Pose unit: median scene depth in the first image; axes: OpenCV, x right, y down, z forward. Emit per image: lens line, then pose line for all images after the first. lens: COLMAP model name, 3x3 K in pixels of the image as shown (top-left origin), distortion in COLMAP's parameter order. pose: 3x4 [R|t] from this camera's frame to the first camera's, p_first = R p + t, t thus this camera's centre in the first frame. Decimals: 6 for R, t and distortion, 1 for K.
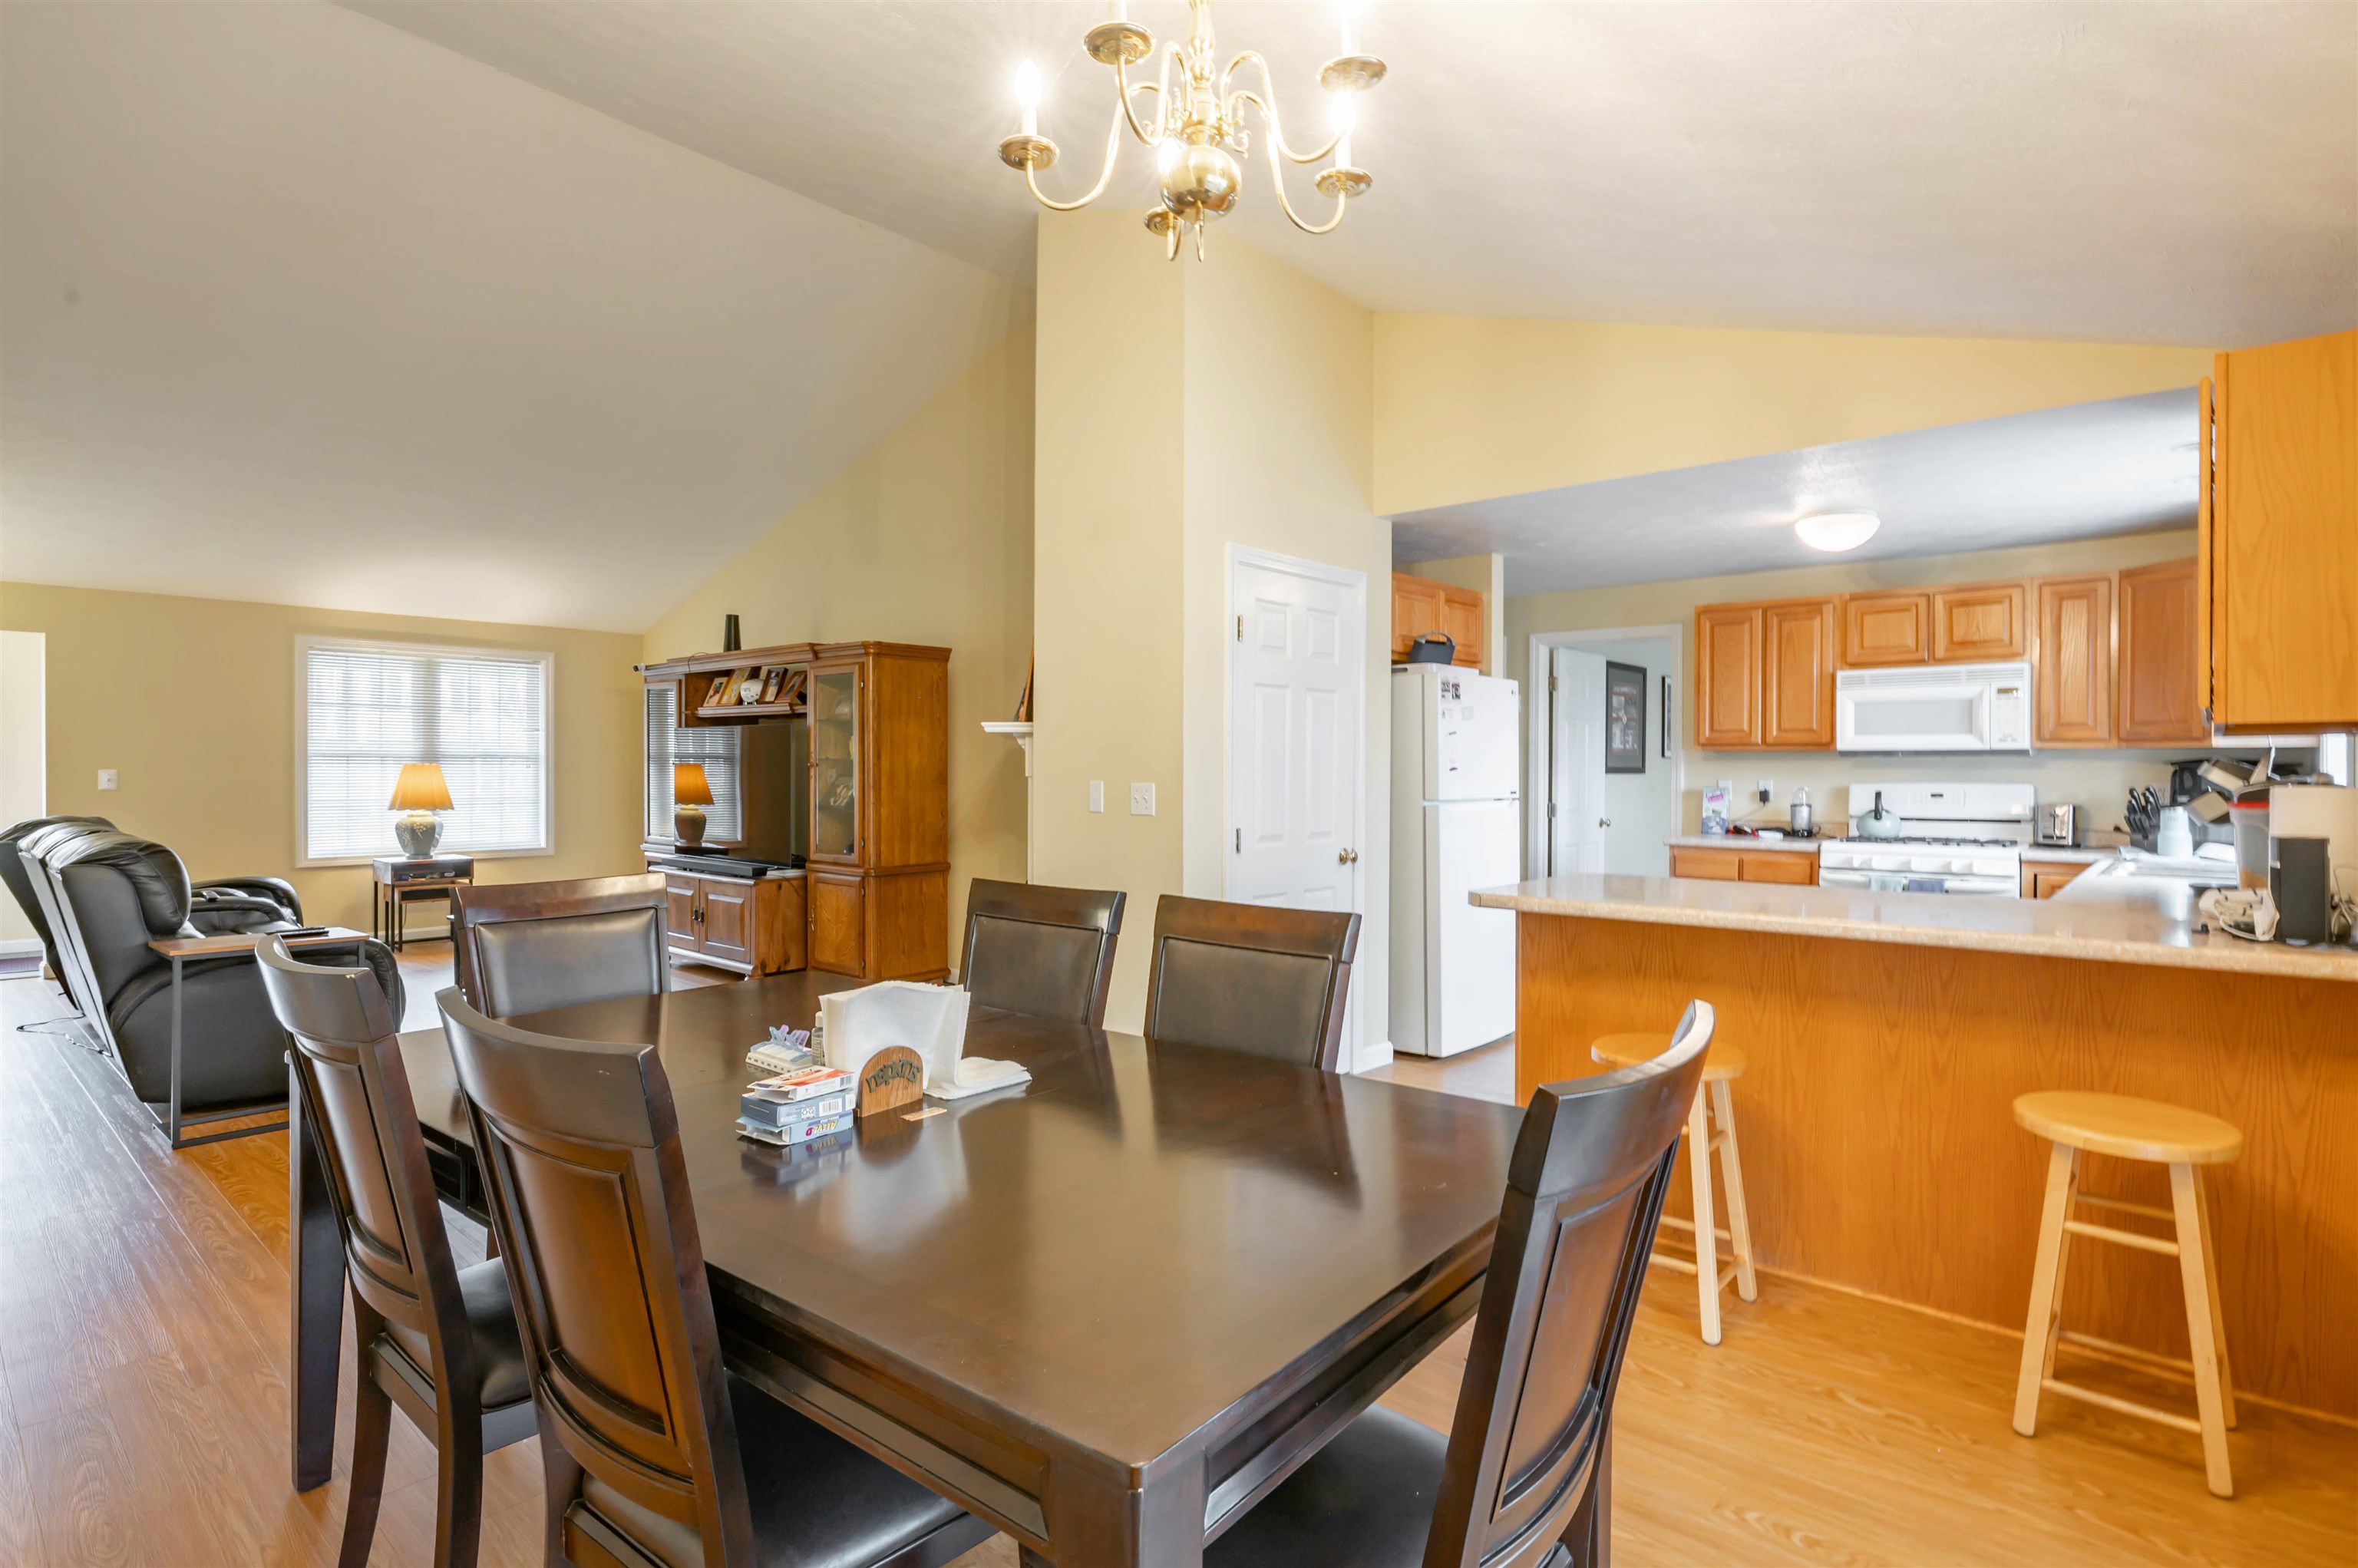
lens RADIAL K [[1125.2, 0, 1180.0], [0, 1125.2, 754.4], [0, 0, 1]] dist [0.000214, 0.000379]
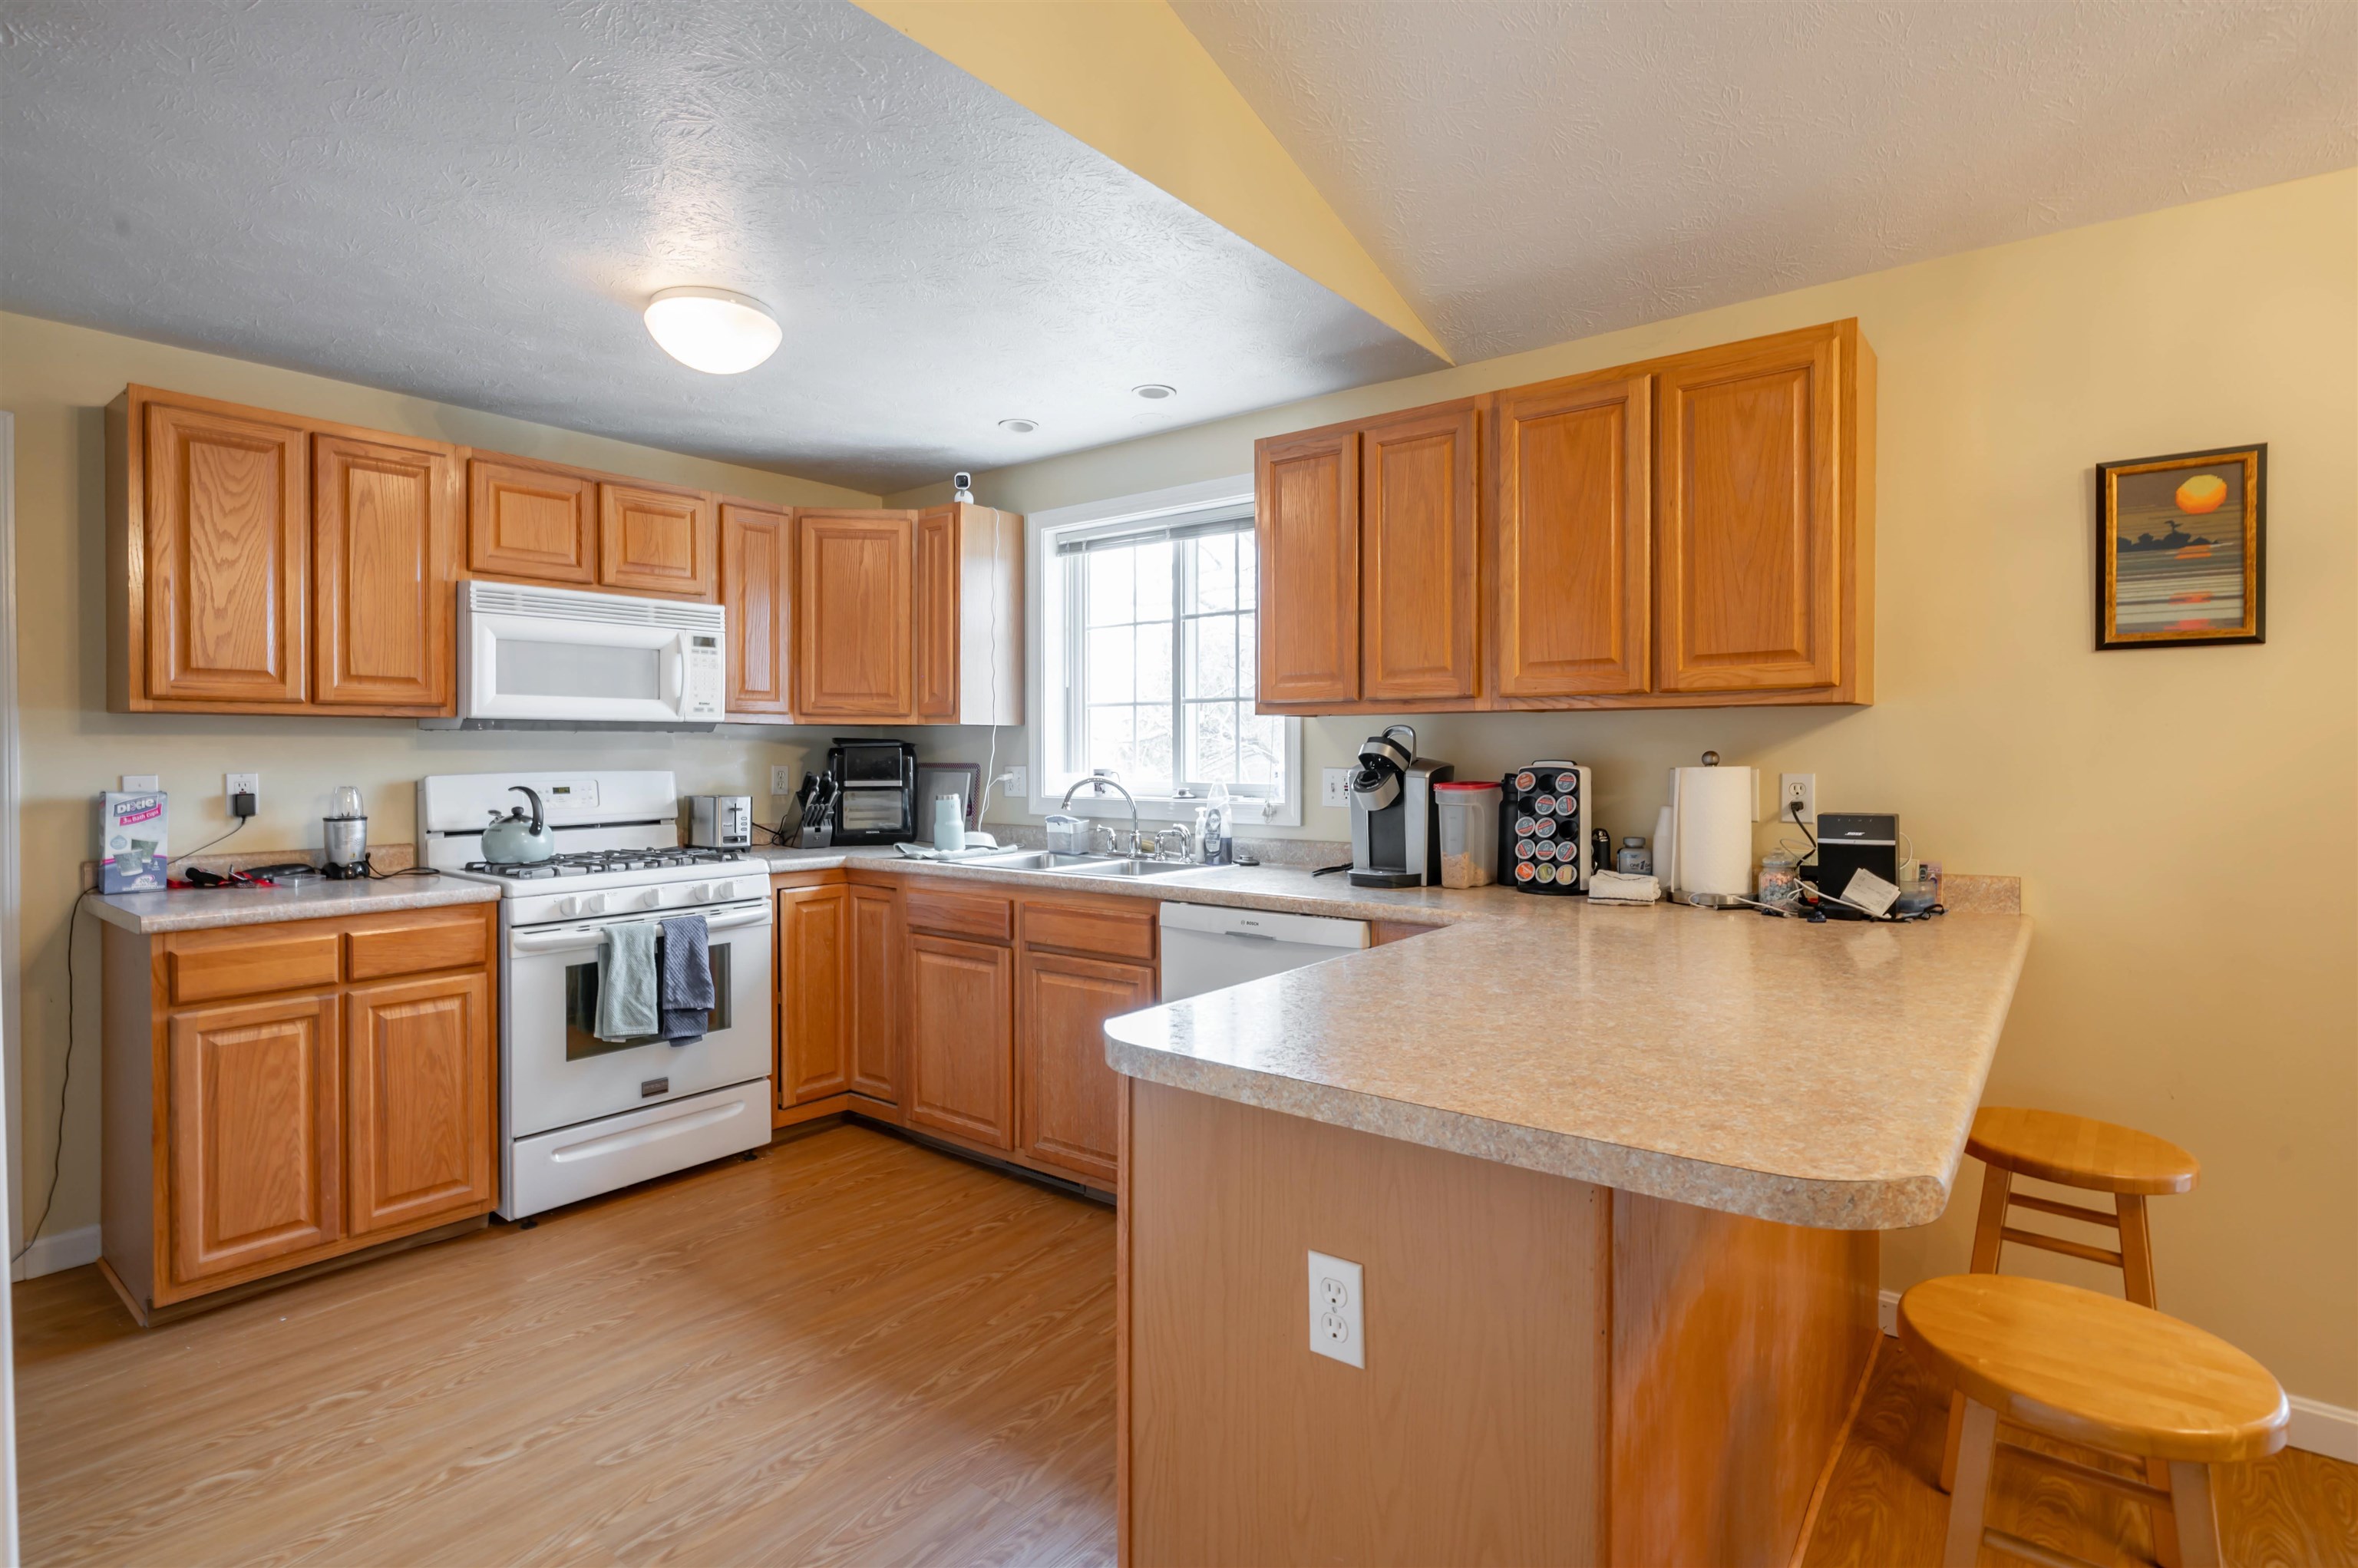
lens RADIAL K [[1125.2, 0, 1180.0], [0, 1125.2, 754.4], [0, 0, 1]] dist [0.000214, 0.000379]
pose [[-0.039190, -0.006285, 0.999212, -0.001907], [-0.008919, 0.999943, 0.005940, 0.008405], [-0.999192, -0.008679, -0.039244, 0.663097]]
